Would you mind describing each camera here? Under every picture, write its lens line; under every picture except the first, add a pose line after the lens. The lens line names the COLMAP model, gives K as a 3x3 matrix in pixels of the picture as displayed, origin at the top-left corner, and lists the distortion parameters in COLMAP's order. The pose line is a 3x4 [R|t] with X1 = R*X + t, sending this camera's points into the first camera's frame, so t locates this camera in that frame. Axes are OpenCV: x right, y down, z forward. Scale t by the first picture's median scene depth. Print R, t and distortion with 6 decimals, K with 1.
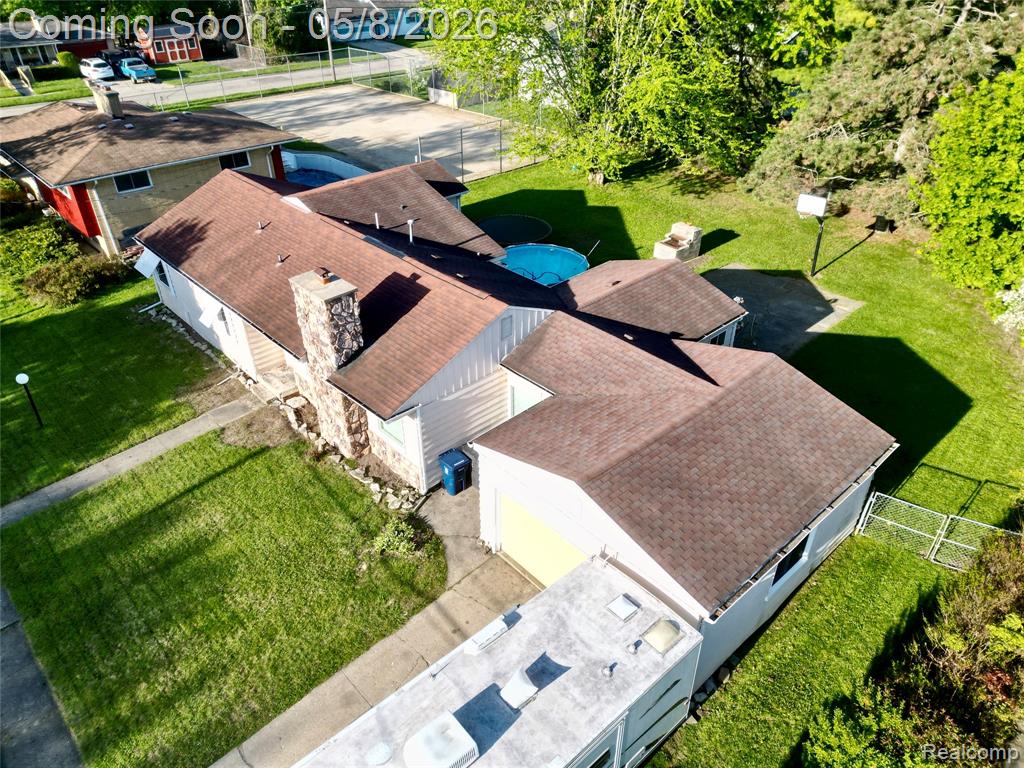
lens RADIAL K [[721.6, 0, 509.0], [0, 721.6, 383.8], [0, 0, 1]] dist [0.047202, -0.010376]
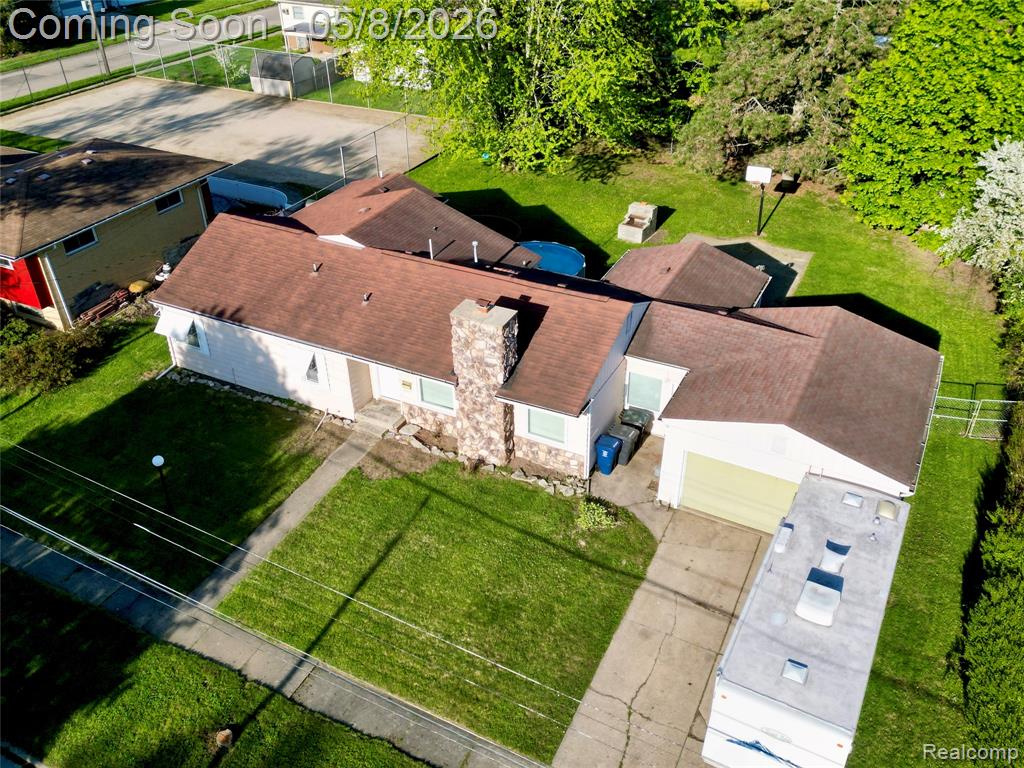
lens RADIAL K [[870.1, 0, 510.0], [0, 870.1, 390.0], [0, 0, 1]] dist [0.064869, 0.000420]
pose [[0.939075, -0.194149, 0.283626, -0.543128], [0.191772, 0.980764, 0.036410, -0.053332], [-0.285239, 0.020200, 0.958243, -0.264742]]
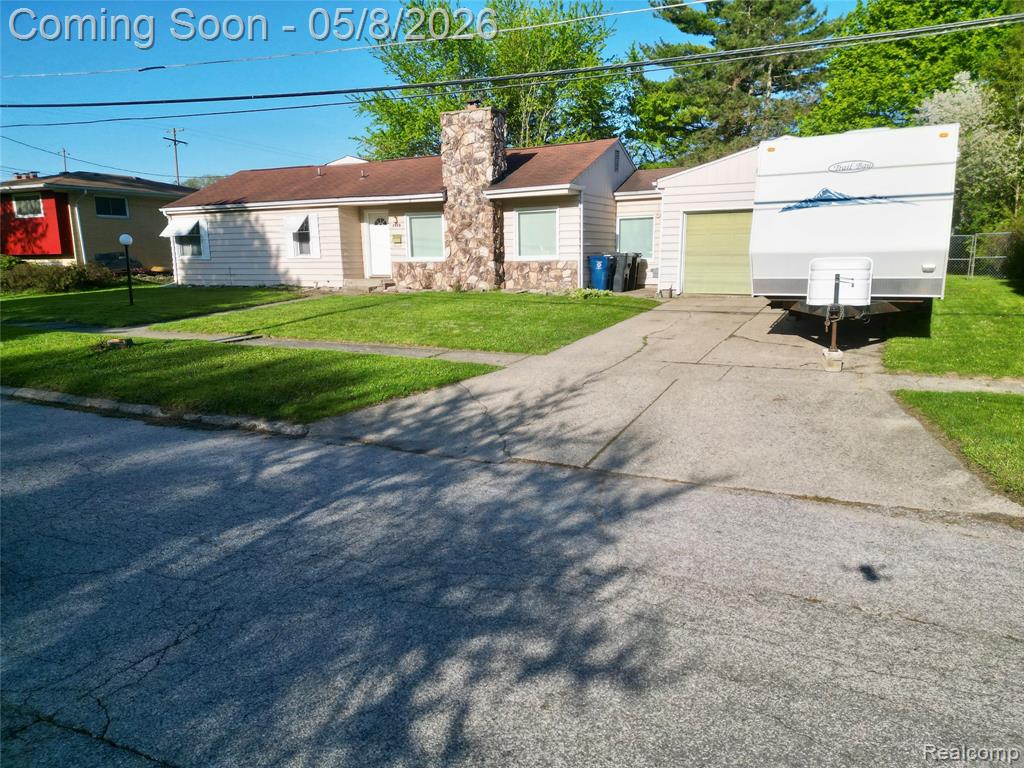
lens RADIAL K [[721.6, 0, 506.2], [0, 721.6, 385.9], [0, 0, 1]] dist [0.047202, -0.010376]
pose [[0.940608, -0.075830, 0.330917, -0.538158], [0.191956, 0.922759, -0.334169, 0.566815], [-0.280016, 0.377843, 0.882511, 0.120584]]
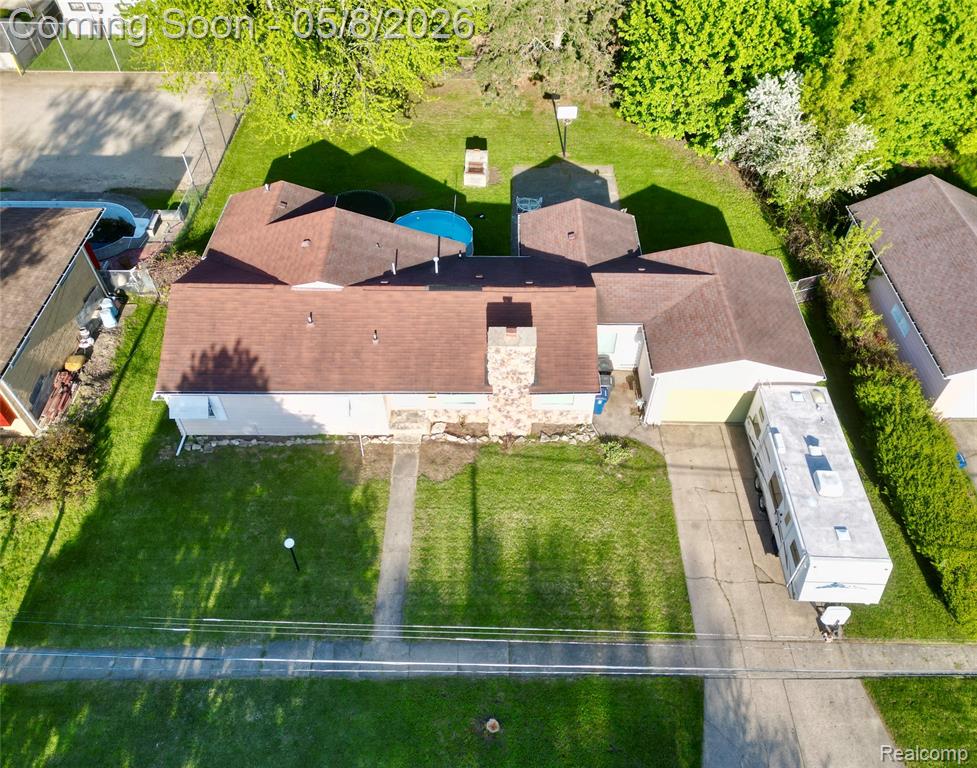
lens RADIAL K [[741.7, 0, 509.1], [0, 741.7, 387.4], [0, 0, 1]] dist [0.058692, -0.008173]
pose [[0.673775, -0.536634, 0.507988, -0.903589], [0.387434, 0.841940, 0.375542, -0.517654], [-0.629224, -0.056219, 0.775188, -0.095436]]
